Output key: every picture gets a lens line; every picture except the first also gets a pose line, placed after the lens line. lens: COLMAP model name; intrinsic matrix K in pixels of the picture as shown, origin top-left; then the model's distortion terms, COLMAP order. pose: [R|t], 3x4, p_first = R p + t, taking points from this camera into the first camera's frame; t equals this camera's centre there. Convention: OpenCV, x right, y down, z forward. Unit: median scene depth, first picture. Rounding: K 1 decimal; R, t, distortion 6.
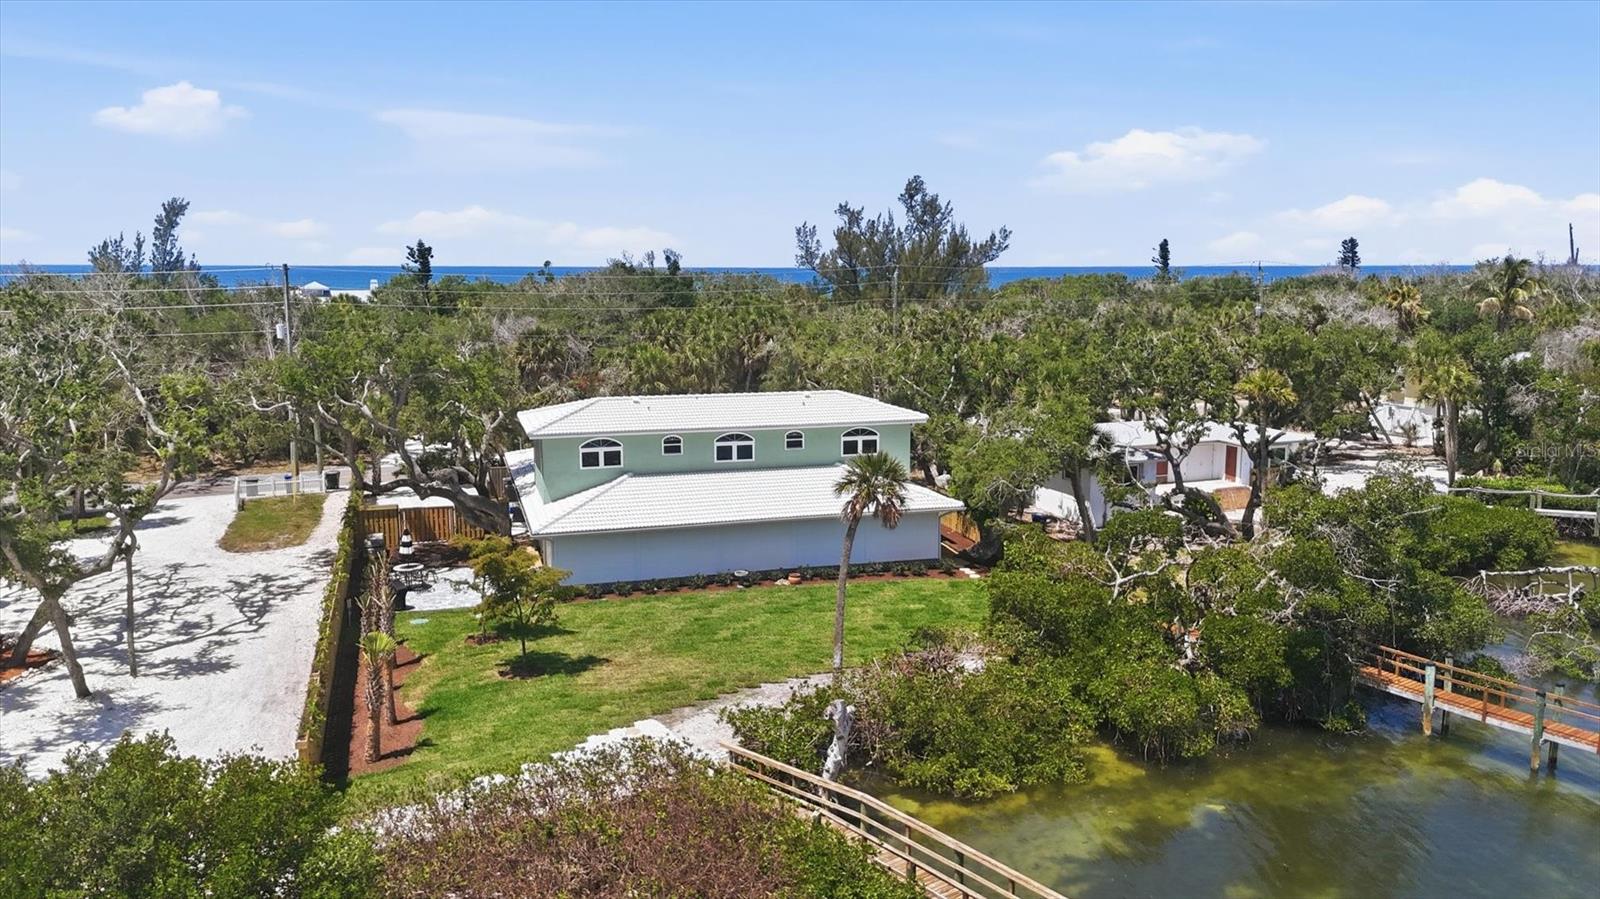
lens RADIAL K [[1198.3, 0, 800.0], [0, 1198.3, 449.5], [0, 0, 1]] dist [0.091233, -0.109677]
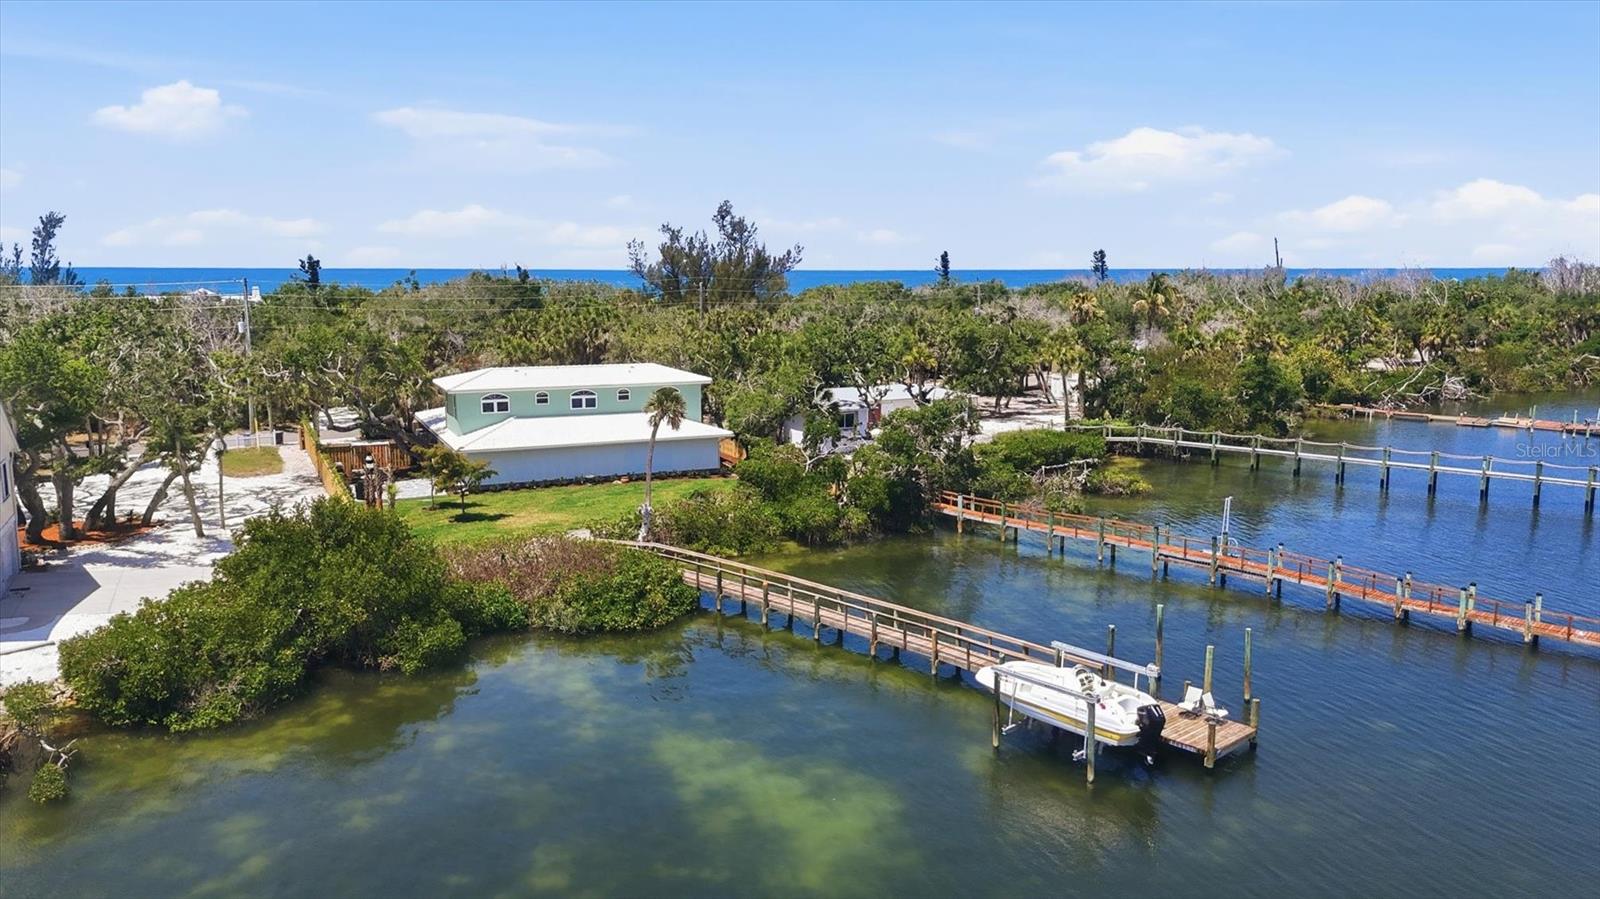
lens RADIAL K [[1198.3, 0, 800.0], [0, 1198.3, 449.5], [0, 0, 1]] dist [0.091233, -0.109677]
pose [[0.991156, -0.019415, 0.131278, 0.011262], [0.019715, 0.999805, -0.000988, 0.047788], [-0.131233, 0.003568, 0.991345, -0.385153]]
